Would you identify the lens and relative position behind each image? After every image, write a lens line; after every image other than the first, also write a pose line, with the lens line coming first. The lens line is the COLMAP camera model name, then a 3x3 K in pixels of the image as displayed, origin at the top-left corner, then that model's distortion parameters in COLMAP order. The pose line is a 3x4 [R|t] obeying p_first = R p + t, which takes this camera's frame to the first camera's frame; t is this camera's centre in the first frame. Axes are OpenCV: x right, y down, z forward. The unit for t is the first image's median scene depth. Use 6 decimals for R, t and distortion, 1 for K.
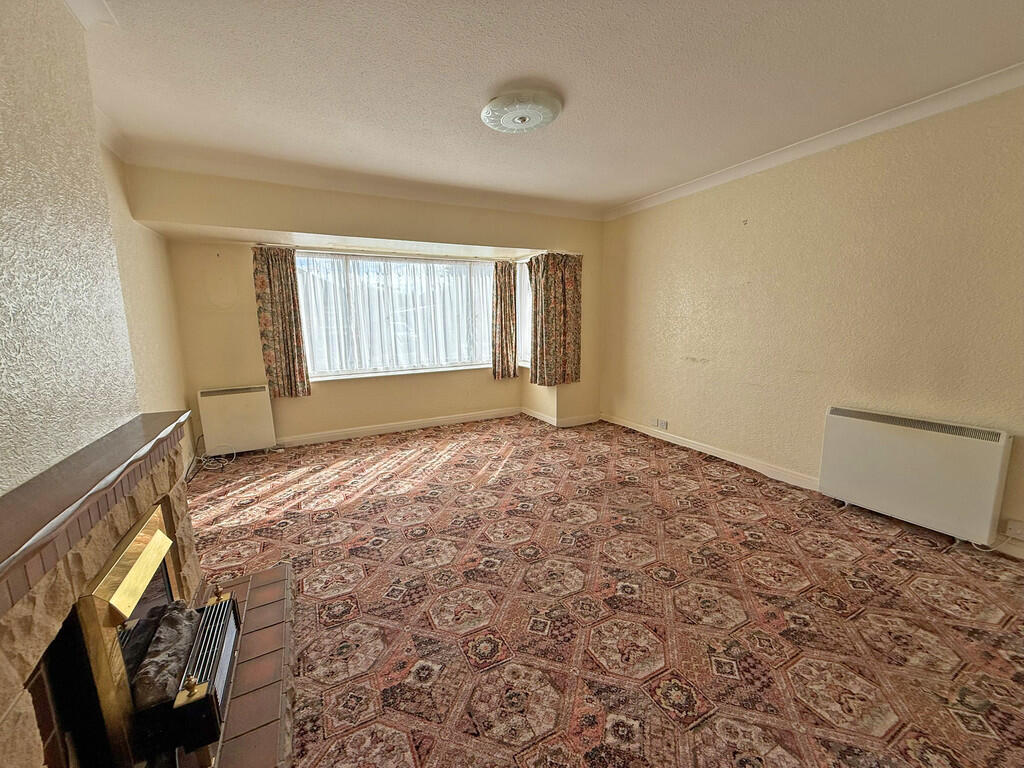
lens RADIAL K [[407.8, 0, 514.0], [0, 407.8, 380.4], [0, 0, 1]] dist [0.001511, -0.001326]
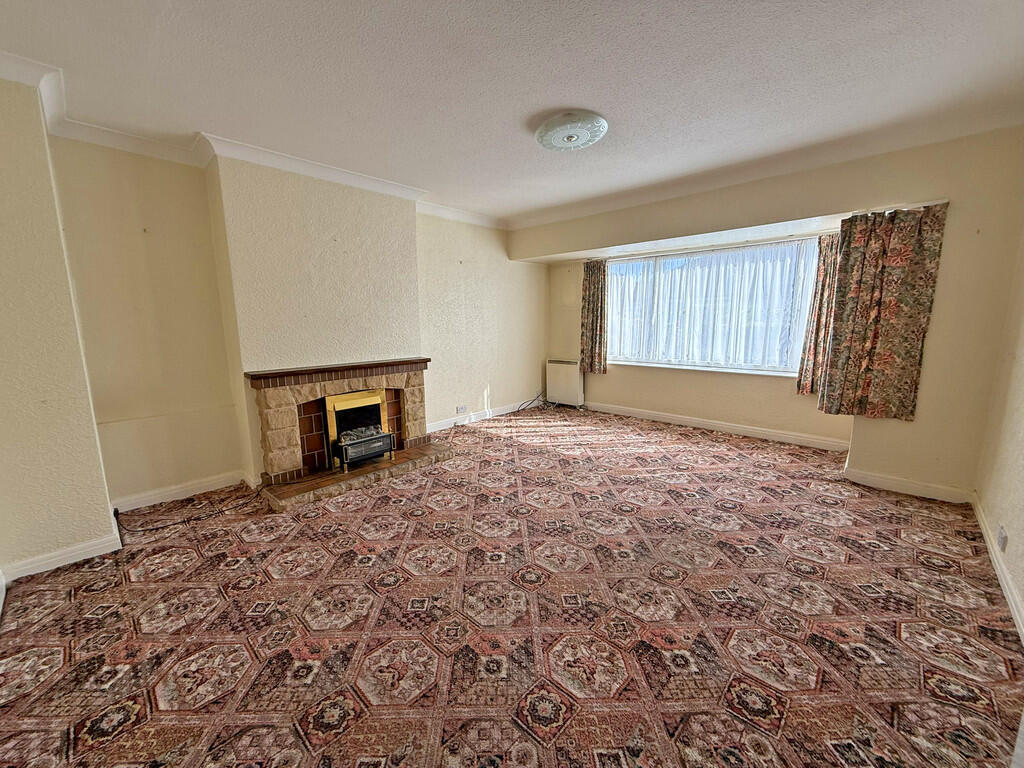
lens RADIAL K [[407.8, 0, 510.0], [0, 407.8, 388.6], [0, 0, 1]] dist [0.001511, -0.001326]
pose [[0.321260, 0.176200, -0.930454, 0.653410], [-0.132827, 0.981209, 0.139950, -0.062588], [0.937629, 0.078629, 0.338628, 0.310695]]
